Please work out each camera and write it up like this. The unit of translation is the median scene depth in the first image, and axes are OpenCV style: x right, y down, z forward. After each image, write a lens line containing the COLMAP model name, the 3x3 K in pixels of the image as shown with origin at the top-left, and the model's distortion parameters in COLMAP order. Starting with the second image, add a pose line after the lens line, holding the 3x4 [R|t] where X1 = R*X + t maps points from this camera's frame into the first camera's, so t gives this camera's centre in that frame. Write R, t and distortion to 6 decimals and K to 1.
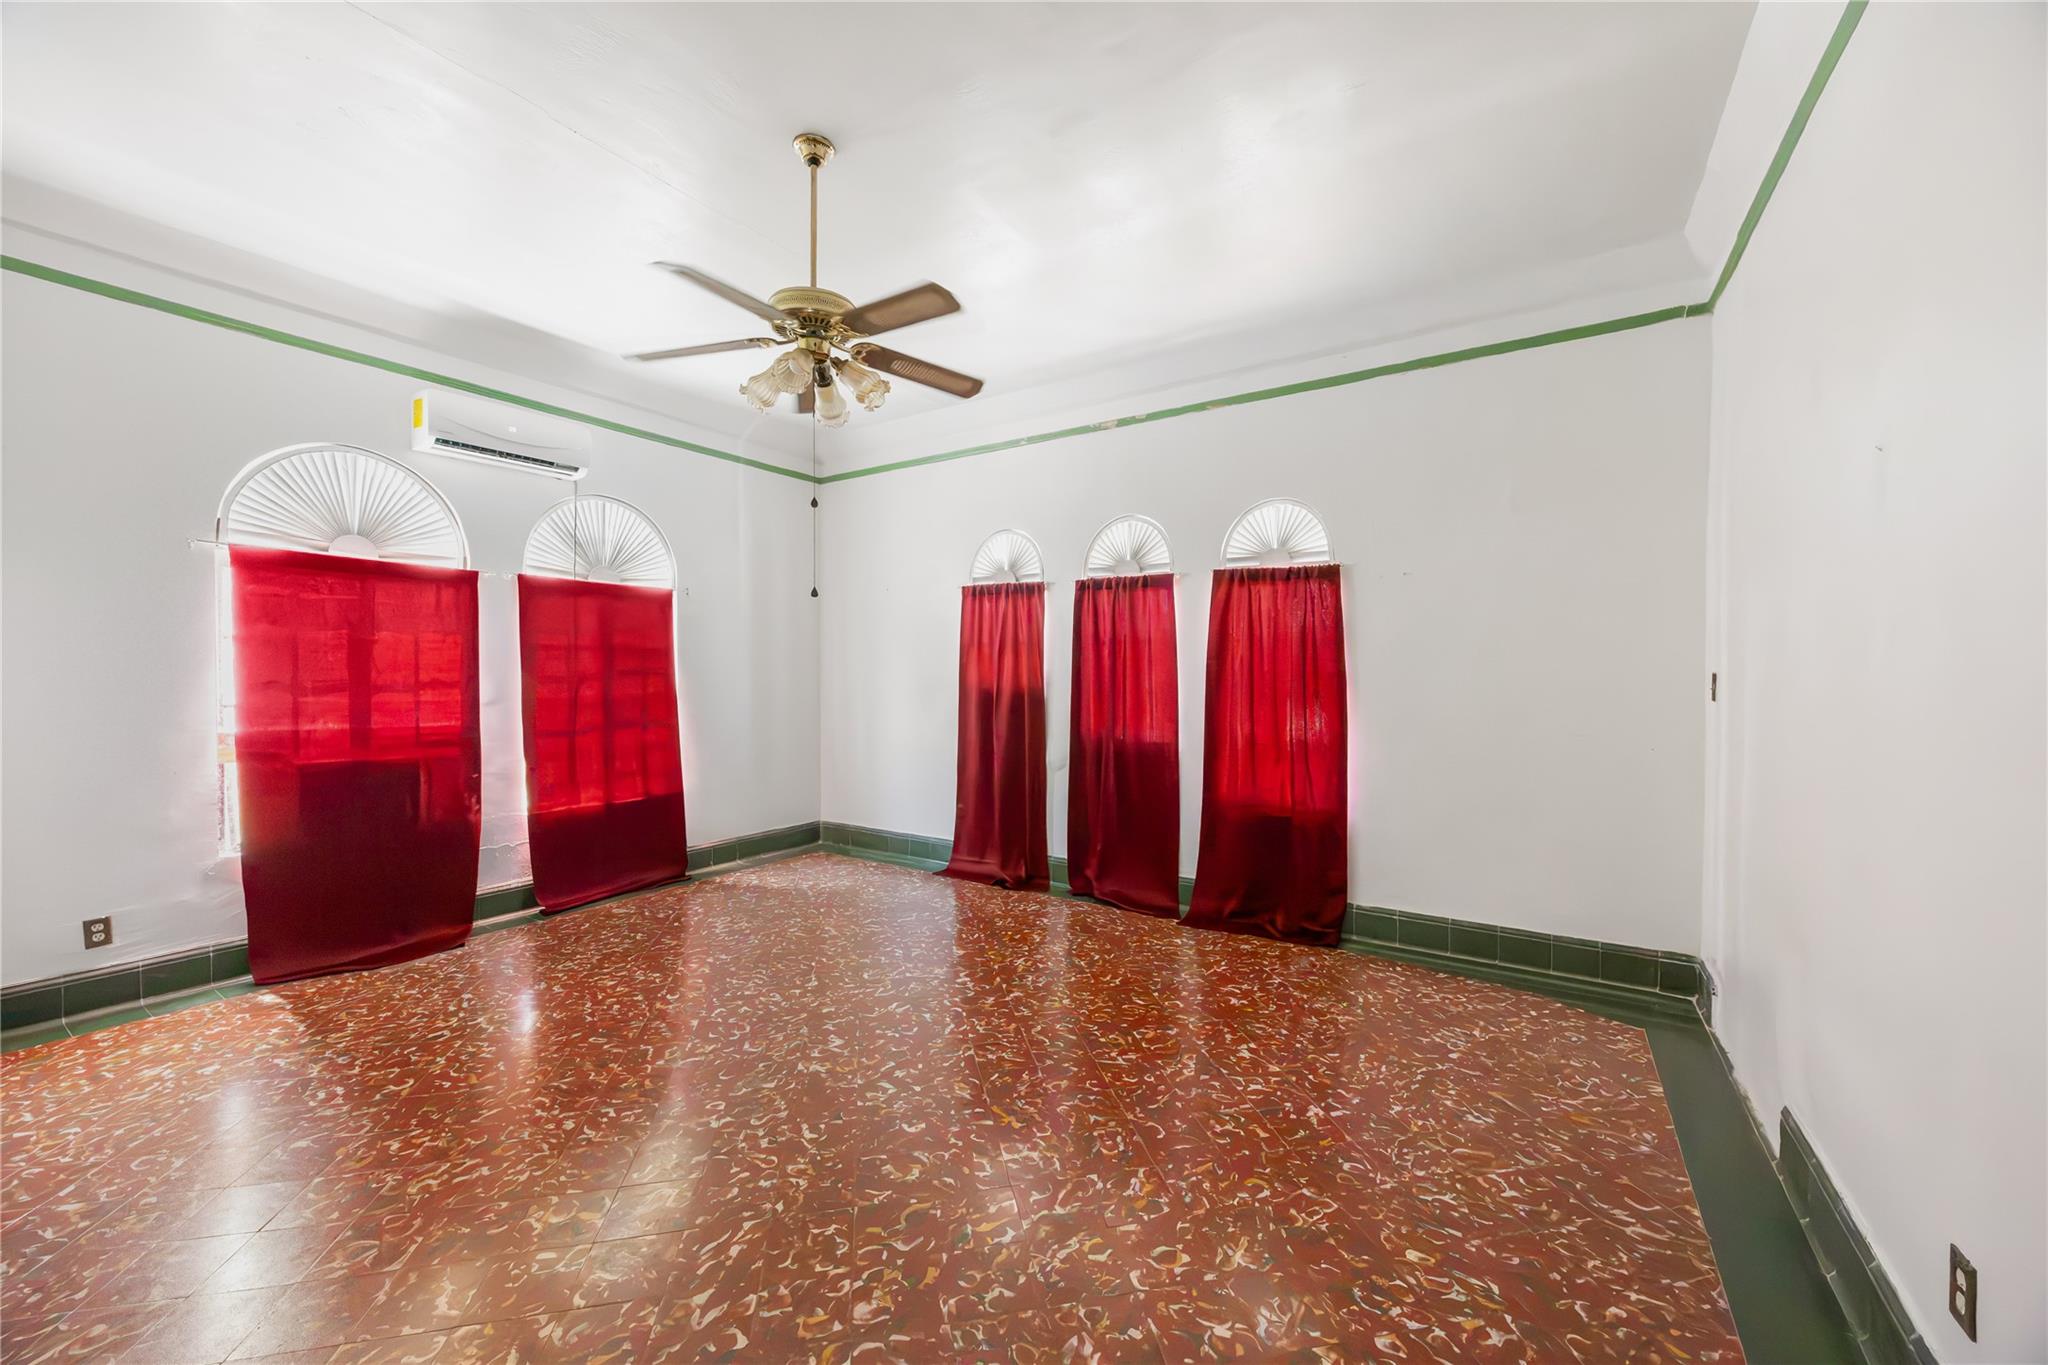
lens RADIAL K [[794.4, 0, 1009.2], [0, 794.4, 676.3], [0, 0, 1]] dist [0.000390, -0.000953]
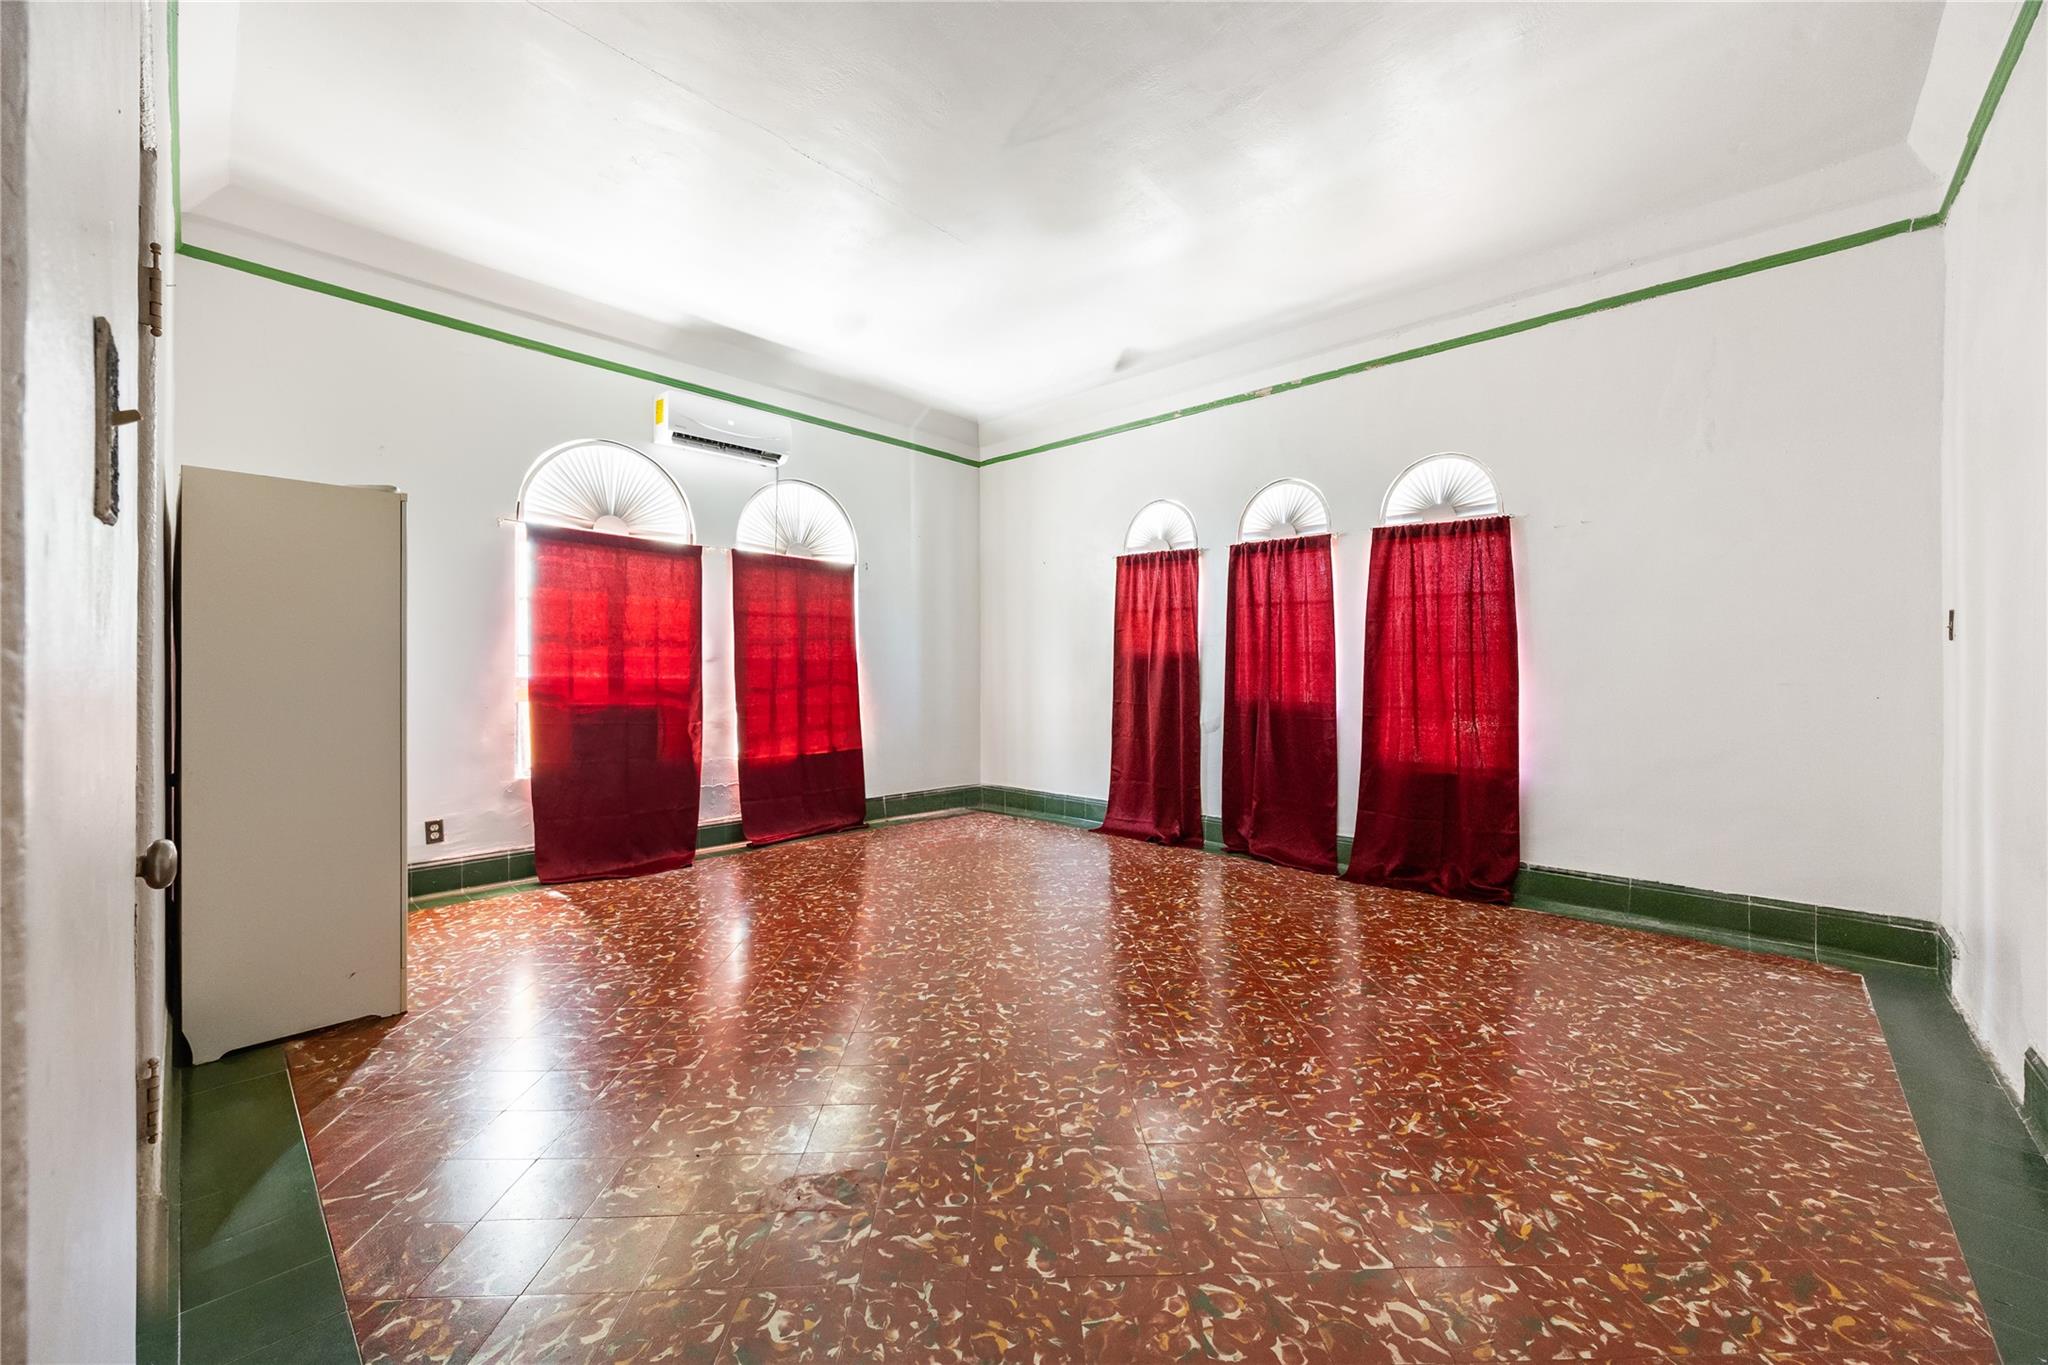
lens RADIAL K [[794.4, 0, 1010.8], [0, 794.4, 665.2], [0, 0, 1]] dist [0.000390, -0.000953]
pose [[0.986129, -0.000310, -0.165980, -0.037943], [-0.001543, 0.999938, -0.011034, 0.068089], [0.165973, 0.011137, 0.986067, -0.087801]]
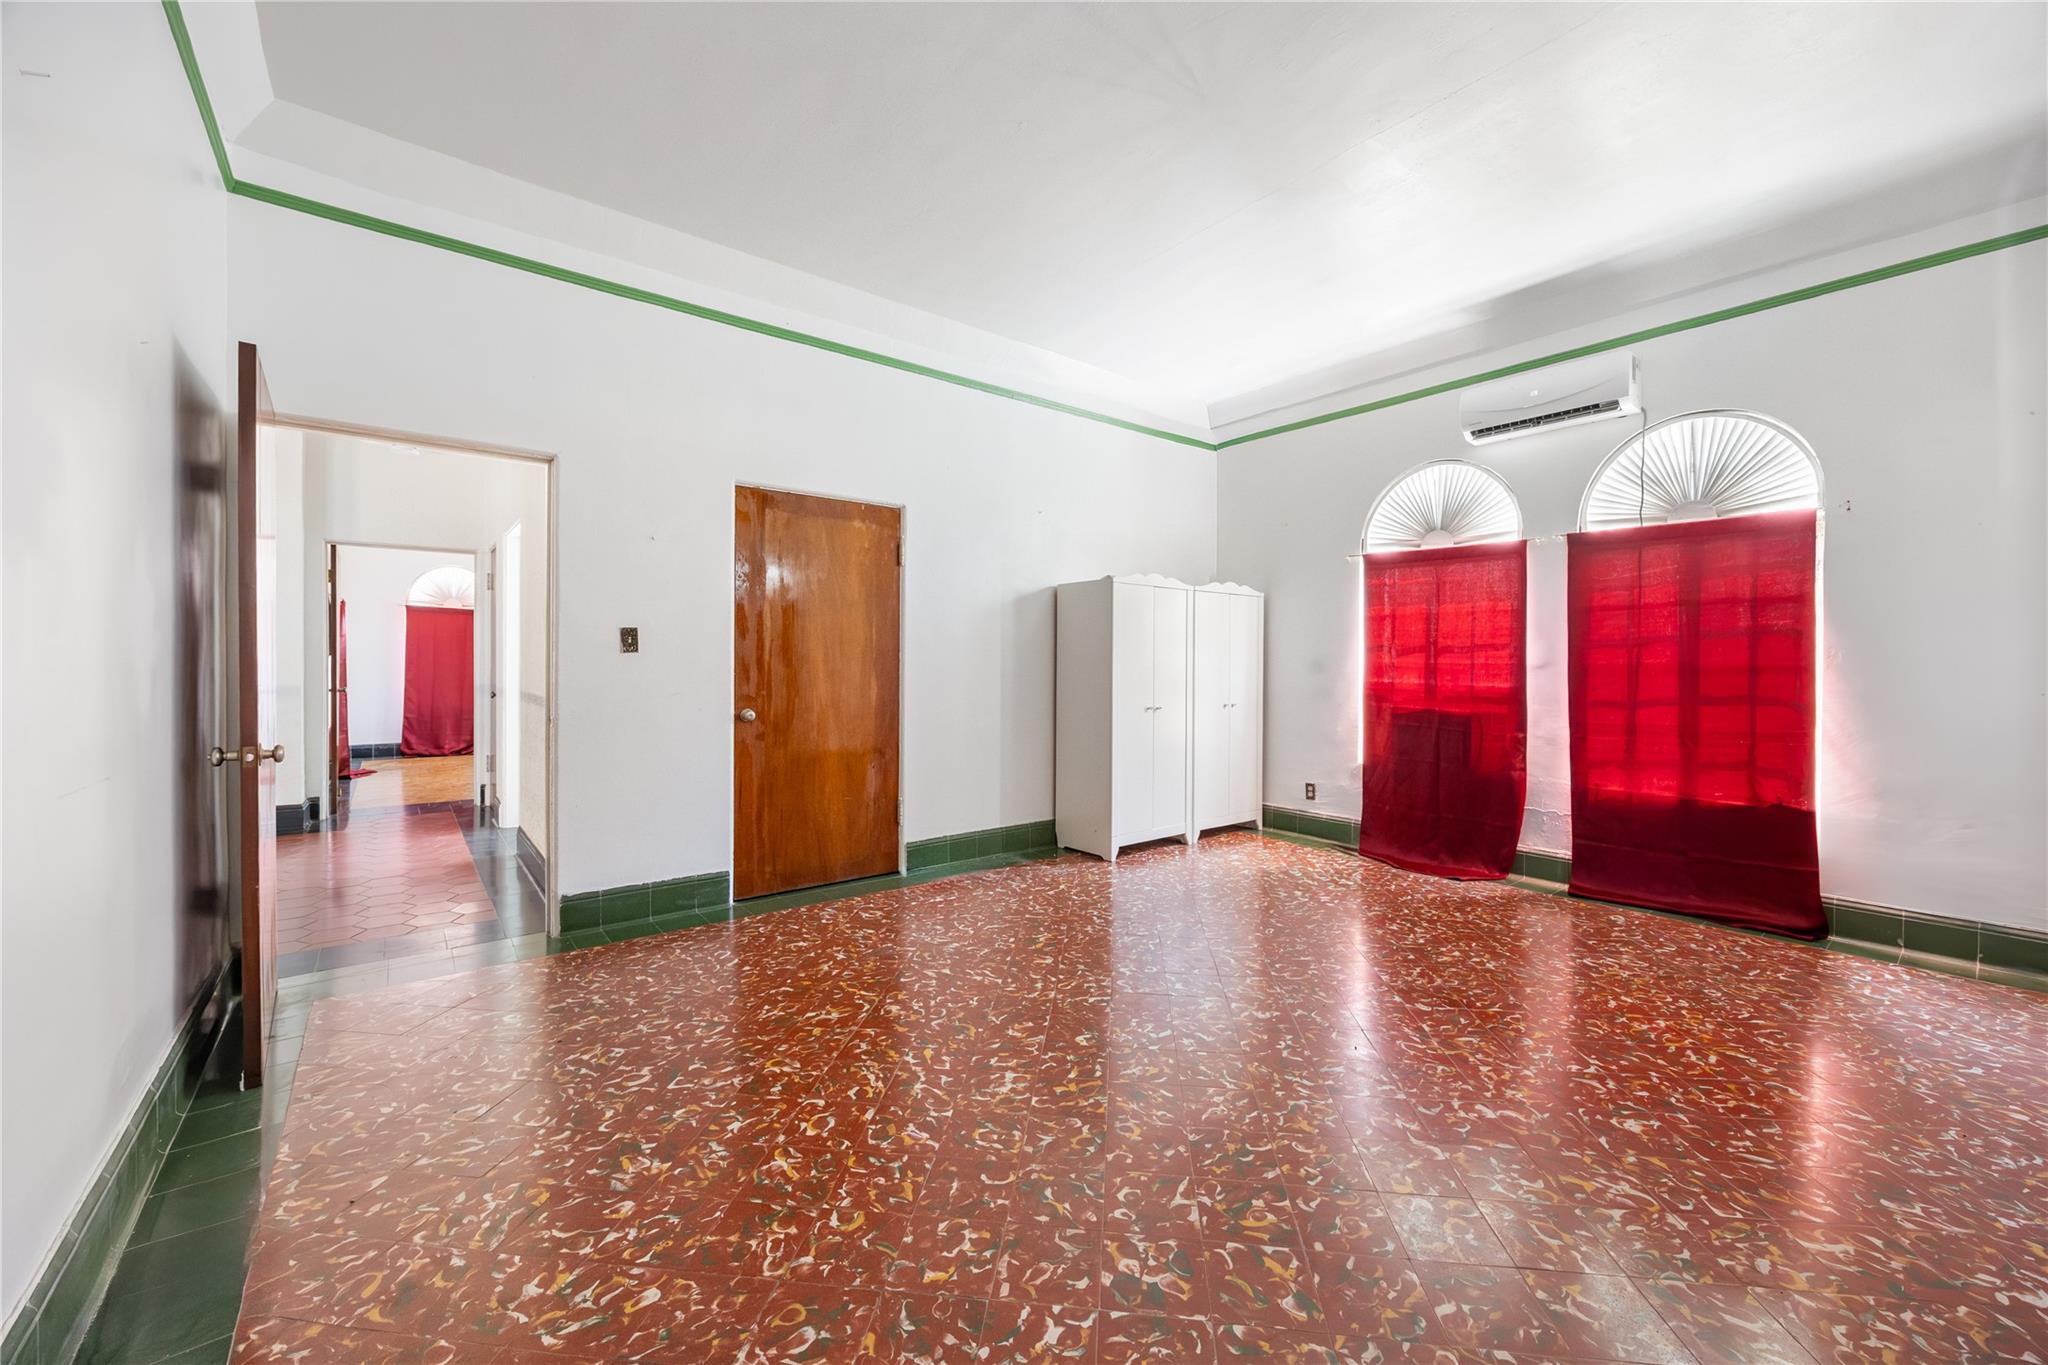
lens RADIAL K [[794.4, 0, 1051.7], [0, 794.4, 669.0], [0, 0, 1]] dist [0.000390, -0.000953]
pose [[-0.290256, 0.000607, -0.956949, 0.655388], [-0.011393, 0.999927, 0.004090, 0.050576], [0.956881, 0.012089, -0.290228, 0.912868]]
